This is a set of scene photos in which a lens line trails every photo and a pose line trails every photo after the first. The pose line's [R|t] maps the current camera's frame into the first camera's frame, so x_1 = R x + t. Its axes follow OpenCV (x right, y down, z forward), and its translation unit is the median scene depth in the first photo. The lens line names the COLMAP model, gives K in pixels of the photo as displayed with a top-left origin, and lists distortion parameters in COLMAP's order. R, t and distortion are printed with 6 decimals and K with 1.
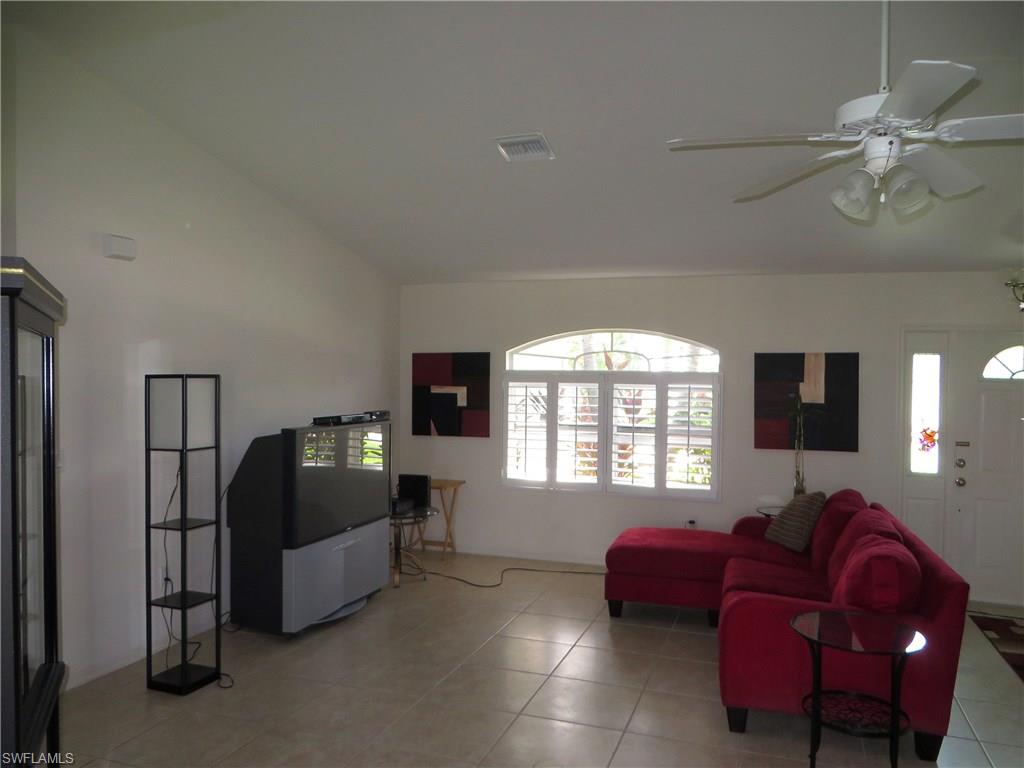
lens RADIAL K [[755.9, 0, 515.6], [0, 755.9, 389.0], [0, 0, 1]] dist [-0.024736, -0.002155]
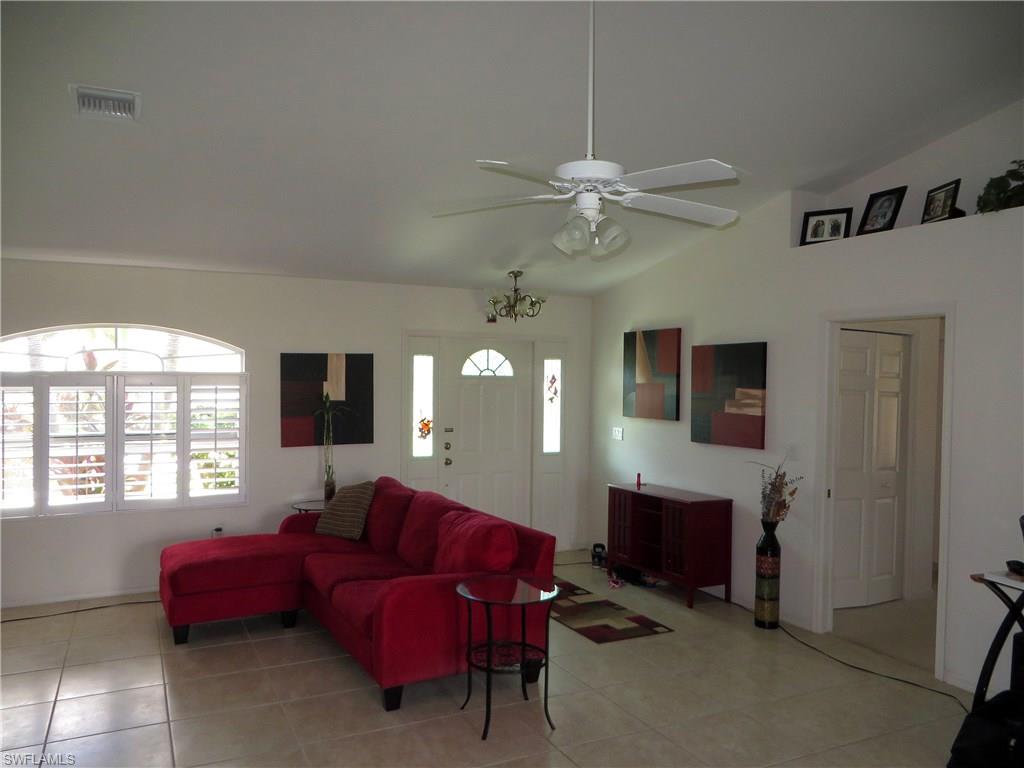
lens RADIAL K [[755.9, 0, 515.6], [0, 755.9, 389.0], [0, 0, 1]] dist [-0.024736, -0.002155]
pose [[0.694400, -0.024439, 0.719174, -0.193542], [0.020474, 0.999689, 0.014203, -0.007473], [-0.719298, 0.004862, 0.694685, 0.069962]]
